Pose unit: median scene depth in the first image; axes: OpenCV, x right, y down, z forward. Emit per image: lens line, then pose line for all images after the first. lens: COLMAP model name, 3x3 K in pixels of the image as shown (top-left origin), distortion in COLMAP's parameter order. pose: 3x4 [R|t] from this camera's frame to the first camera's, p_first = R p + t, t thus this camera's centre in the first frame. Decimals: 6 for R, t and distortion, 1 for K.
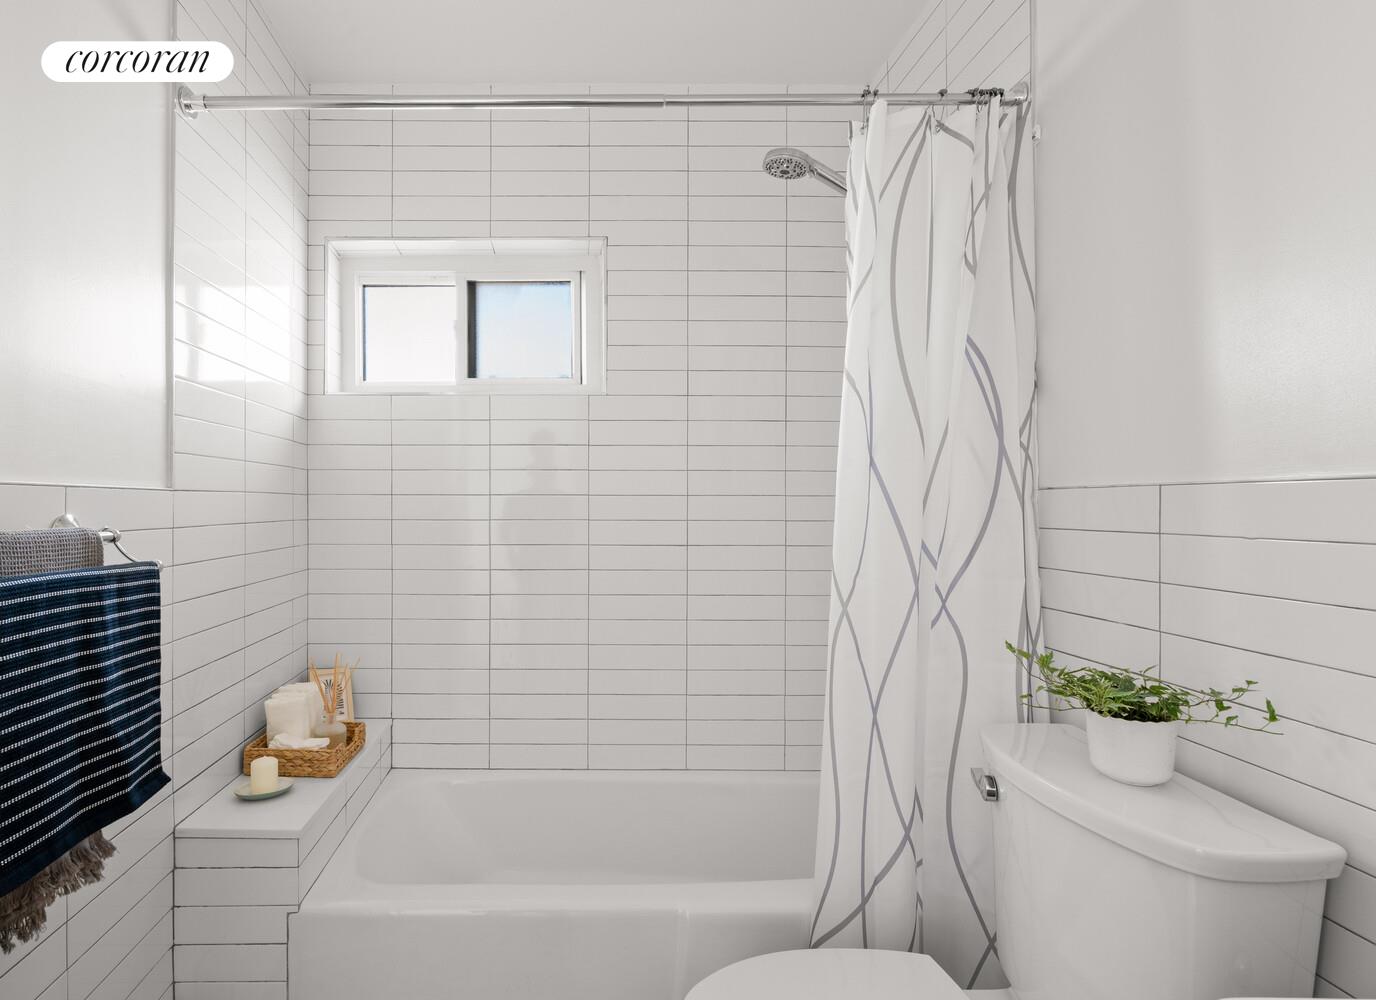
lens RADIAL K [[619.1, 0, 688.0], [0, 619.1, 500.0], [0, 0, 1]] dist [-0.000622, -0.000038]
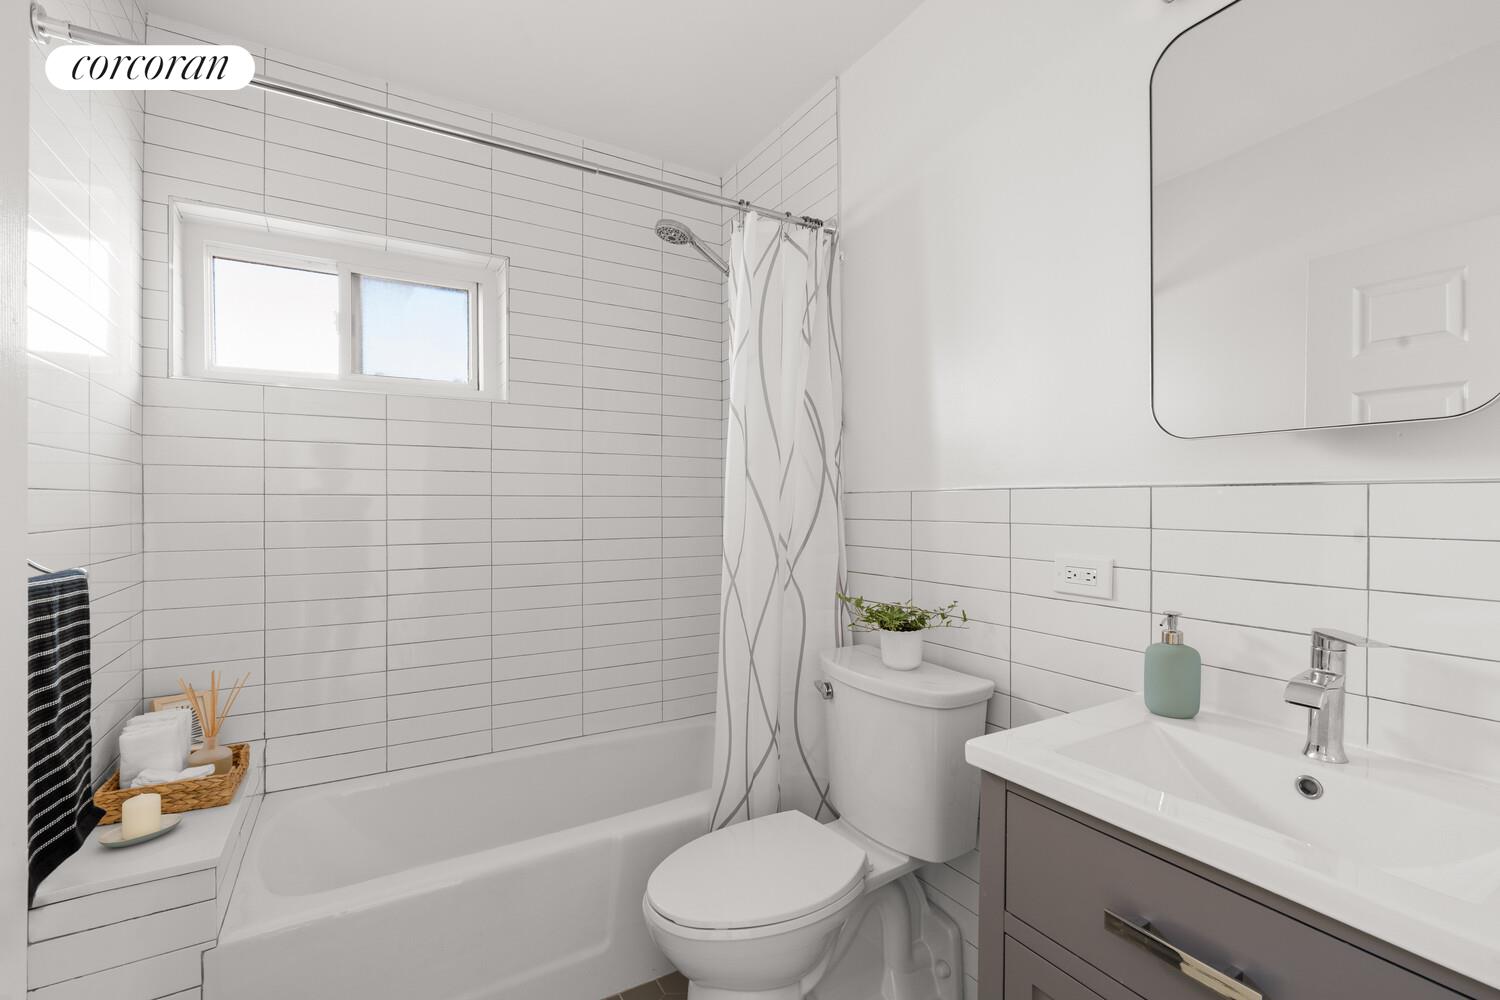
lens RADIAL K [[665.2, 0, 754.0], [0, 665.2, 496.2], [0, 0, 1]] dist [-0.002306, -0.000165]
pose [[0.853295, 0.003243, 0.521418, -0.459494], [0.000257, 0.999978, -0.006639, 0.000809], [-0.521428, 0.005799, 0.853276, -0.264481]]
